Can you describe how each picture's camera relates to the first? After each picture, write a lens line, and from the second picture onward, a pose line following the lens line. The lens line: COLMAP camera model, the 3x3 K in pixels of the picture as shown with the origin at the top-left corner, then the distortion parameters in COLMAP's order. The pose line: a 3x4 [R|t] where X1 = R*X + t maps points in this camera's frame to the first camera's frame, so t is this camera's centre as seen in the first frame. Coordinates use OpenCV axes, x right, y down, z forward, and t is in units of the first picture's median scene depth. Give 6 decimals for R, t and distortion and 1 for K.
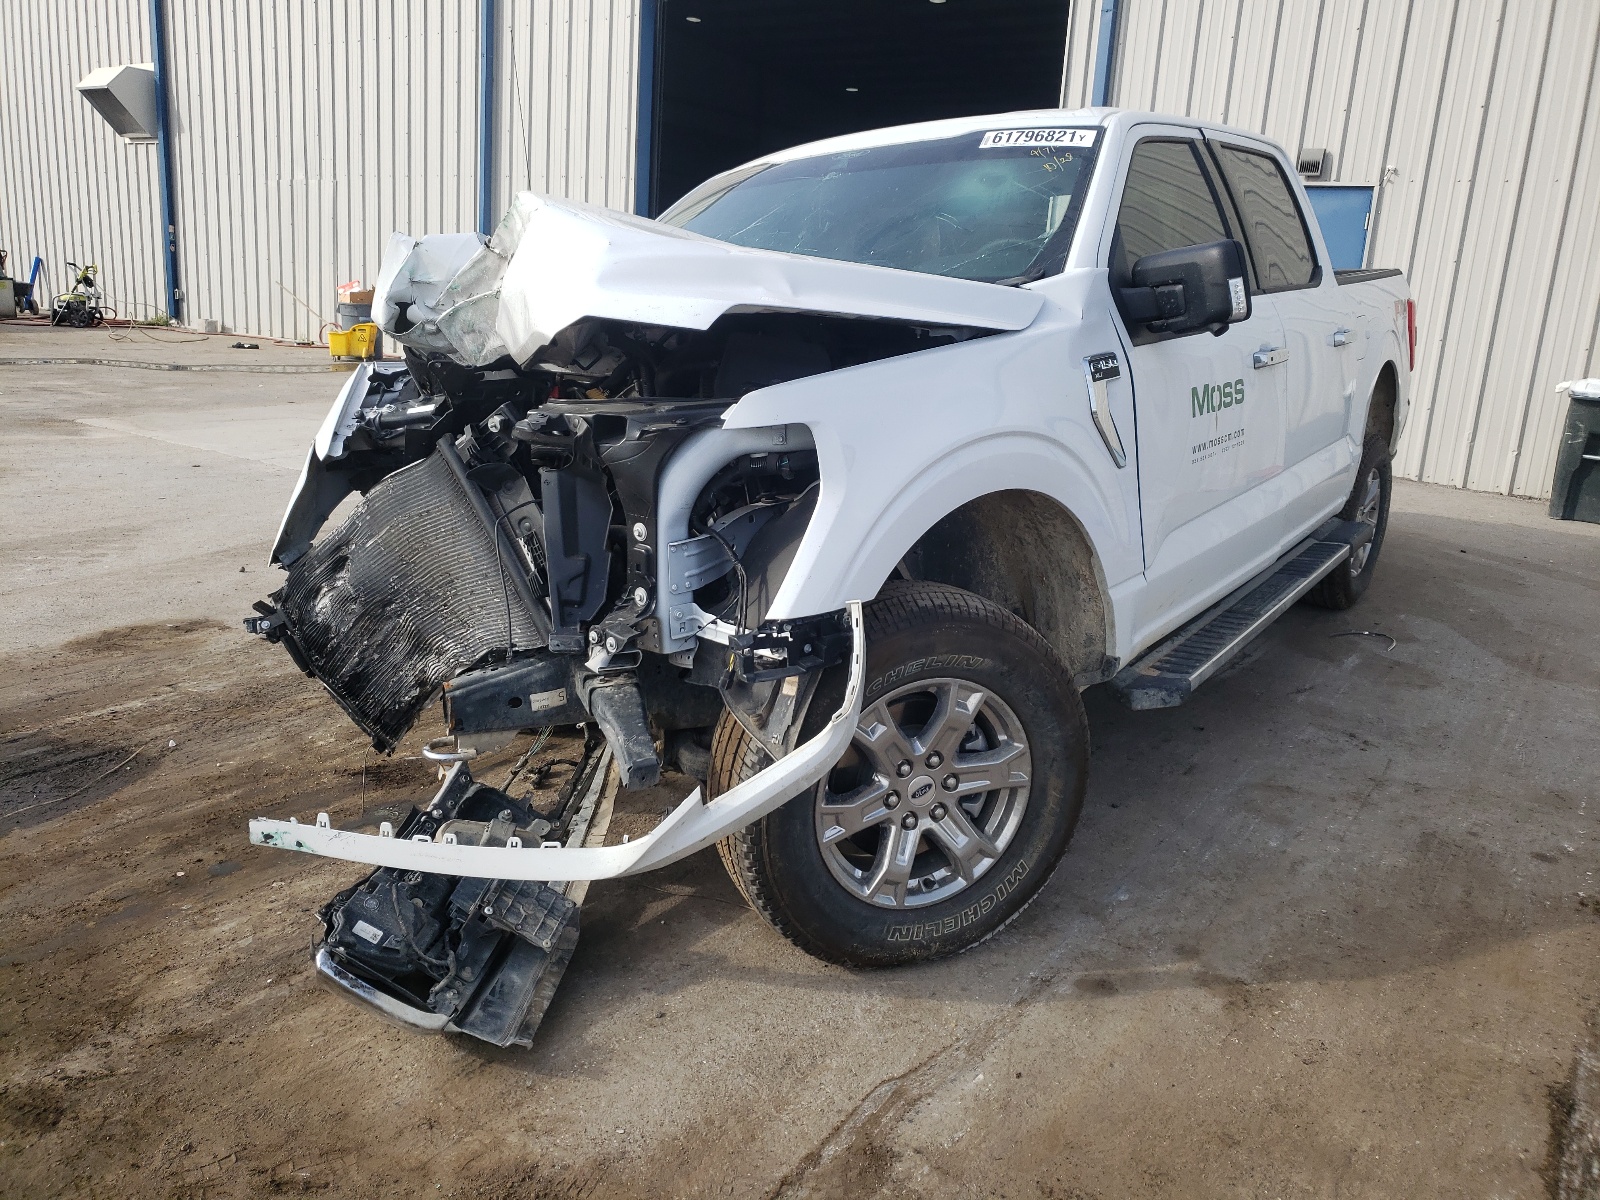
lens RADIAL K [[1254.2, 0, 822.3], [0, 1254.2, 618.2], [0, 0, 1]] dist [-0.000019, 0.012151]
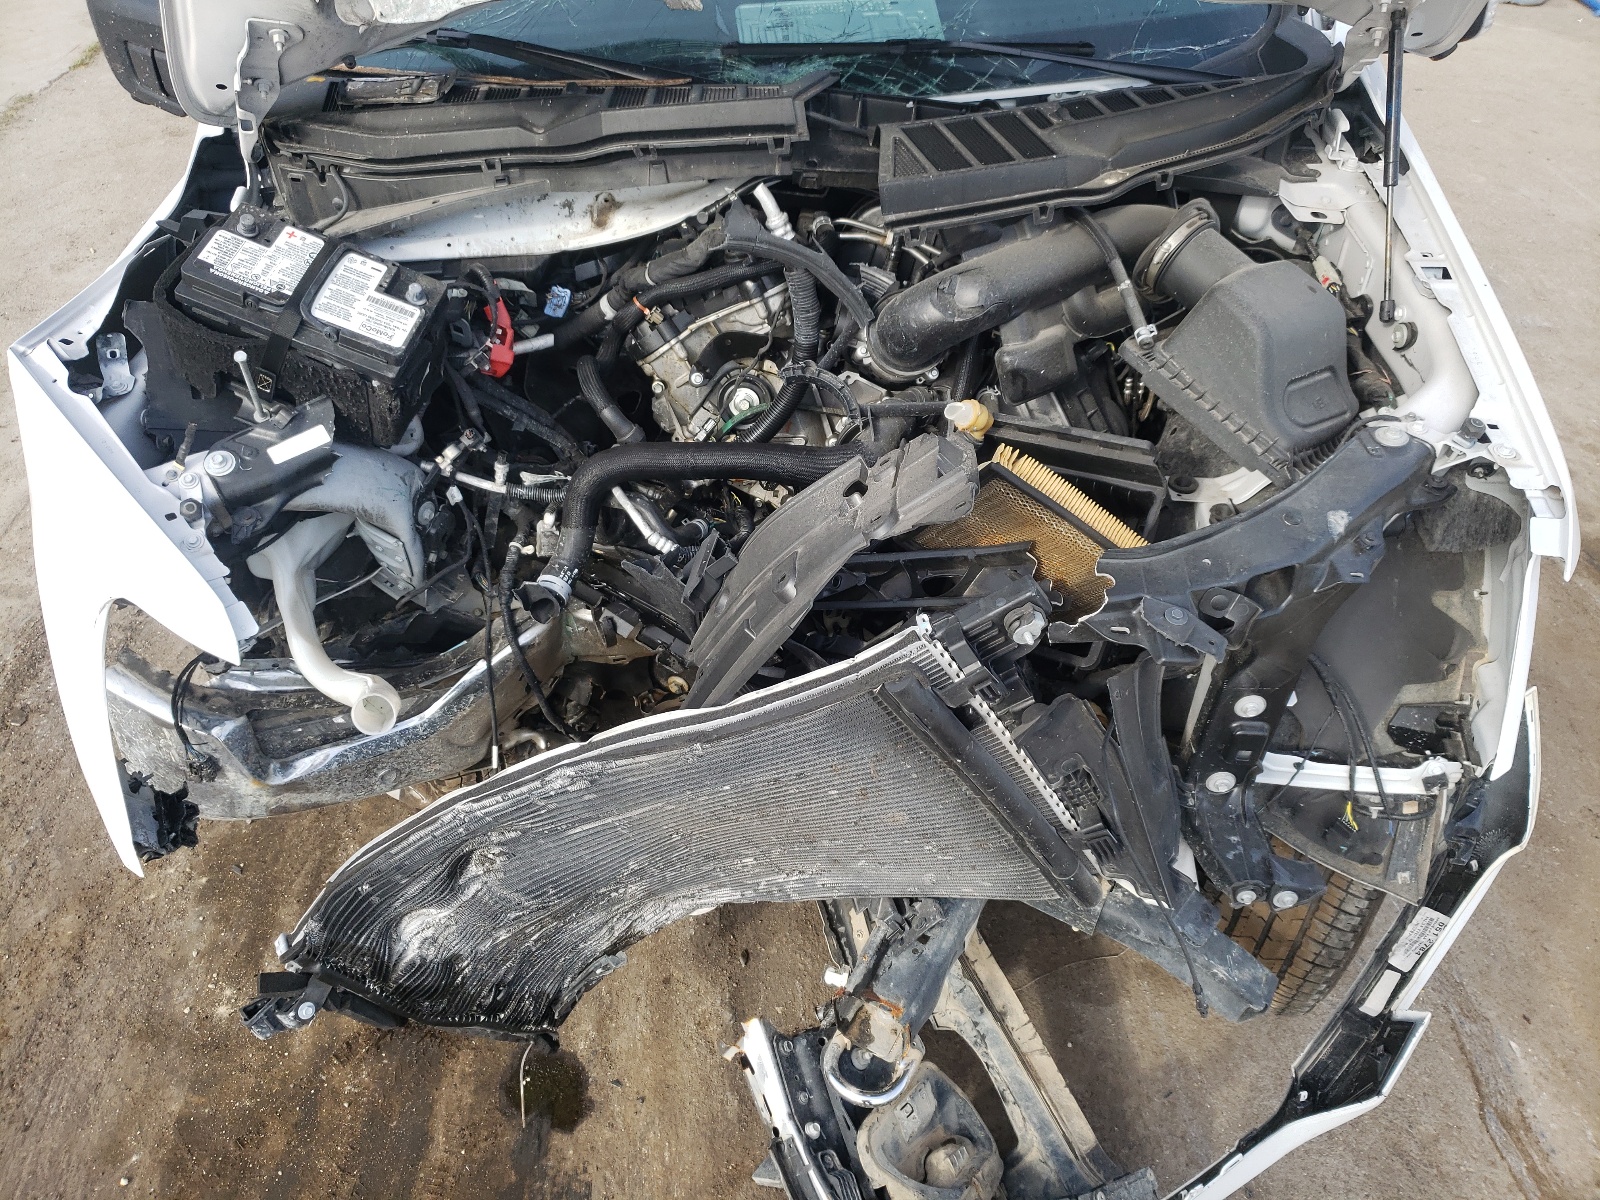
lens RADIAL K [[1254.2, 0, 822.3], [0, 1254.2, 618.2], [0, 0, 1]] dist [-0.000019, 0.012151]
pose [[0.769231, -0.398767, 0.499268, -0.458356], [0.139105, 0.867132, 0.478259, -0.326516], [-0.623645, -0.298441, 0.722496, 0.547449]]
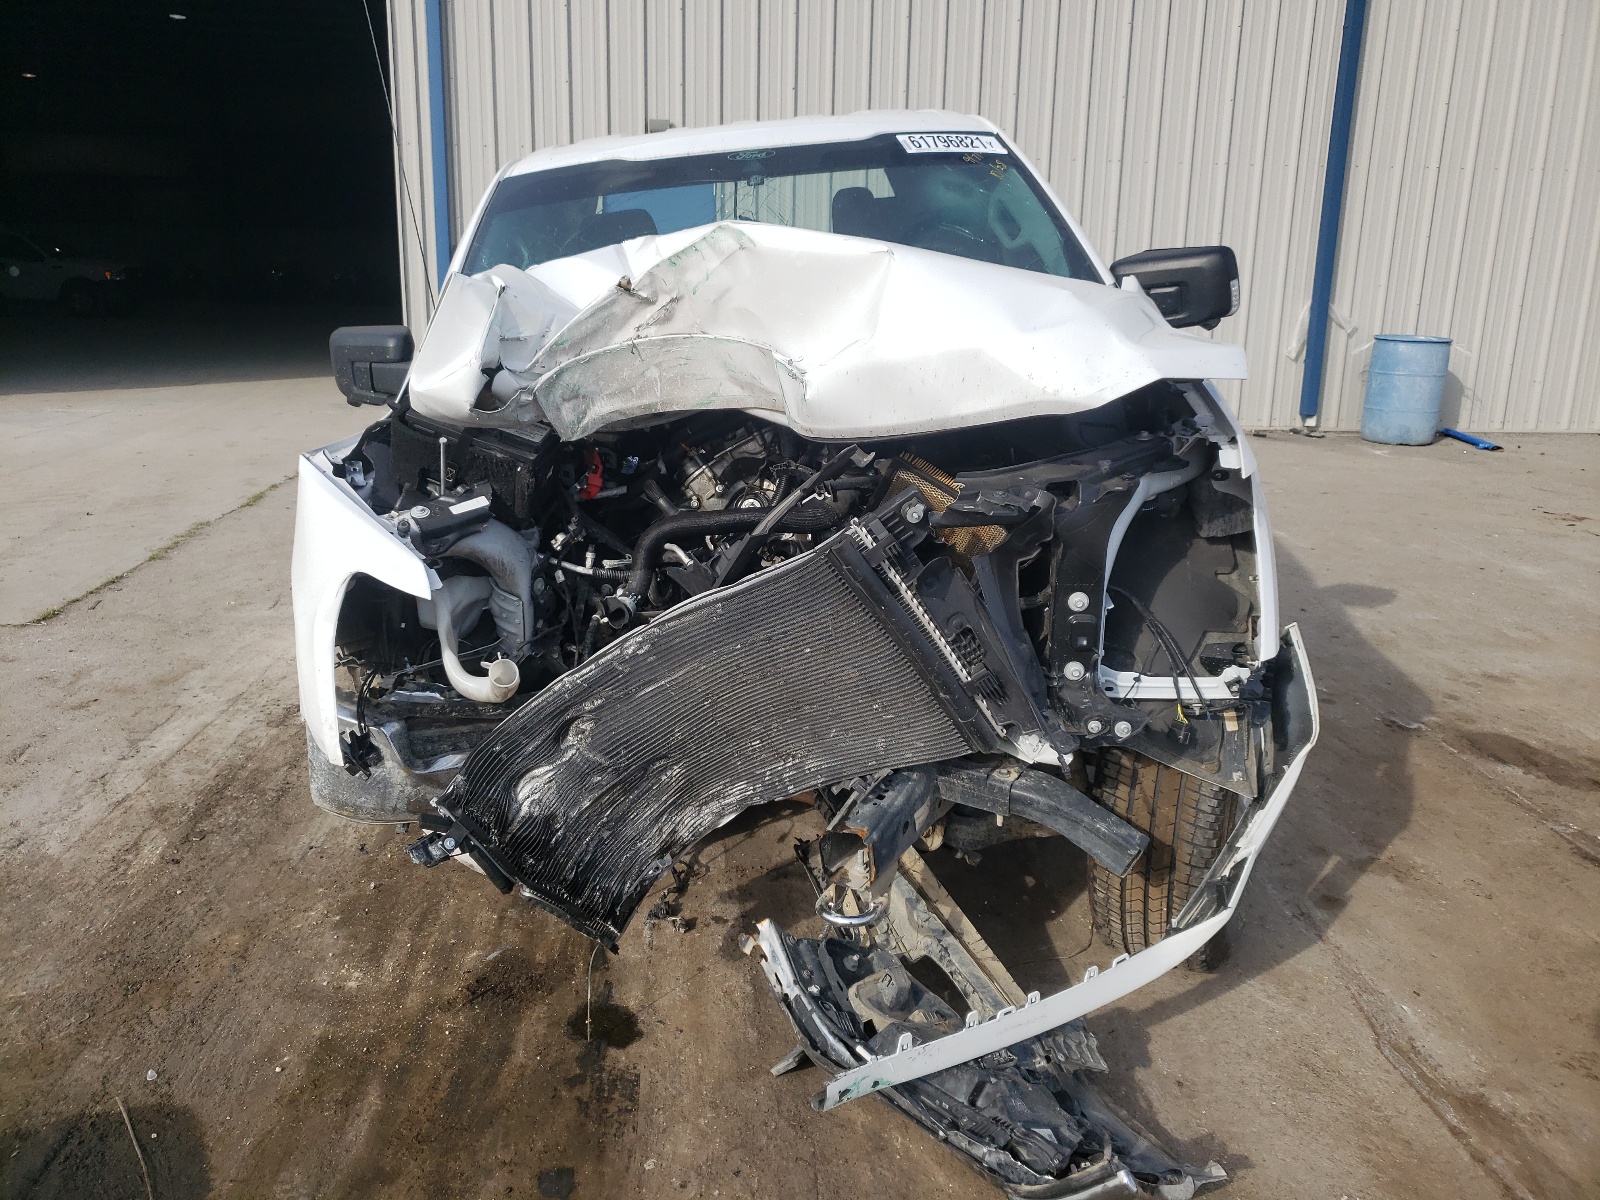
lens RADIAL K [[1237.9, 0, 800.0], [0, 1237.9, 600.0], [0, 0, 1]] dist [0.096527, -0.199062]
pose [[0.779396, -0.206941, 0.591370, -0.657843], [0.191098, 0.977420, 0.090175, -0.149357], [-0.596677, 0.042728, 0.801343, 0.303853]]
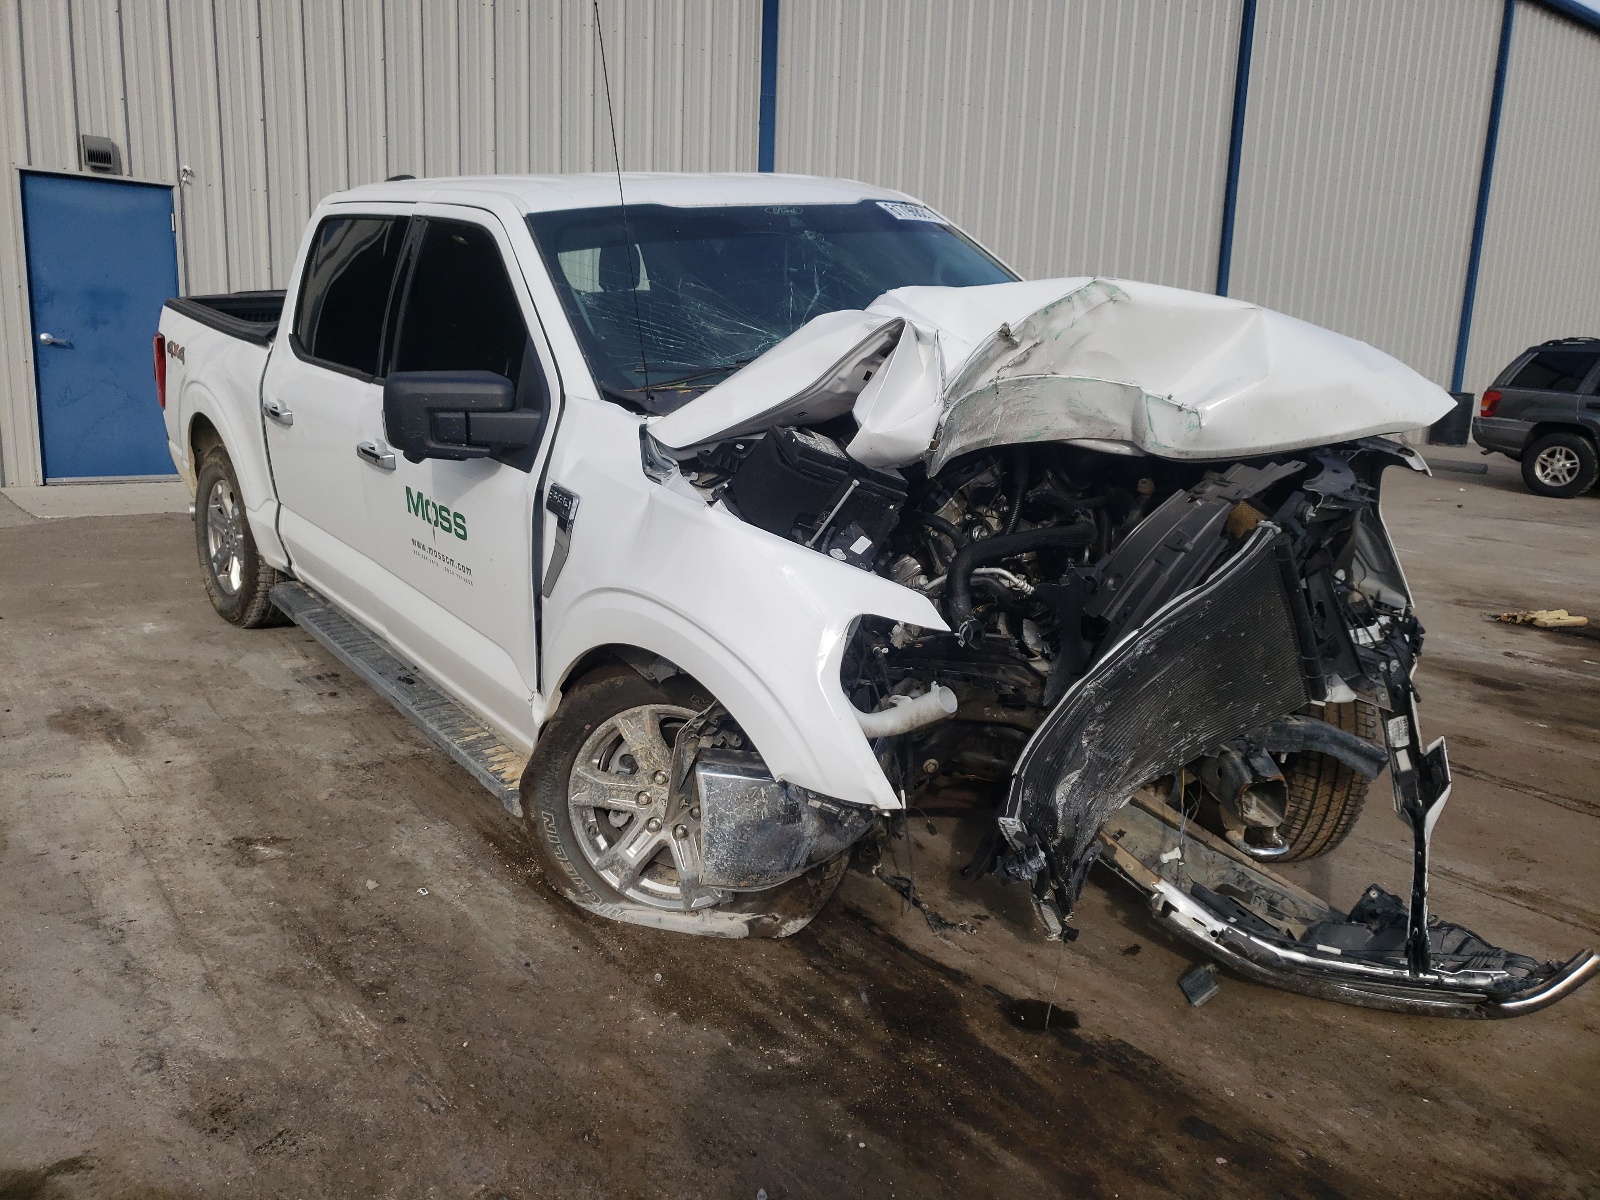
lens RADIAL K [[1237.9, 0, 800.0], [0, 1237.9, 600.0], [0, 0, 1]] dist [0.096527, -0.199062]
pose [[0.293423, -0.240915, 0.925129, -1.098599], [0.228546, 0.957342, 0.176816, -0.293181], [-0.928262, 0.159552, 0.335966, 0.836722]]
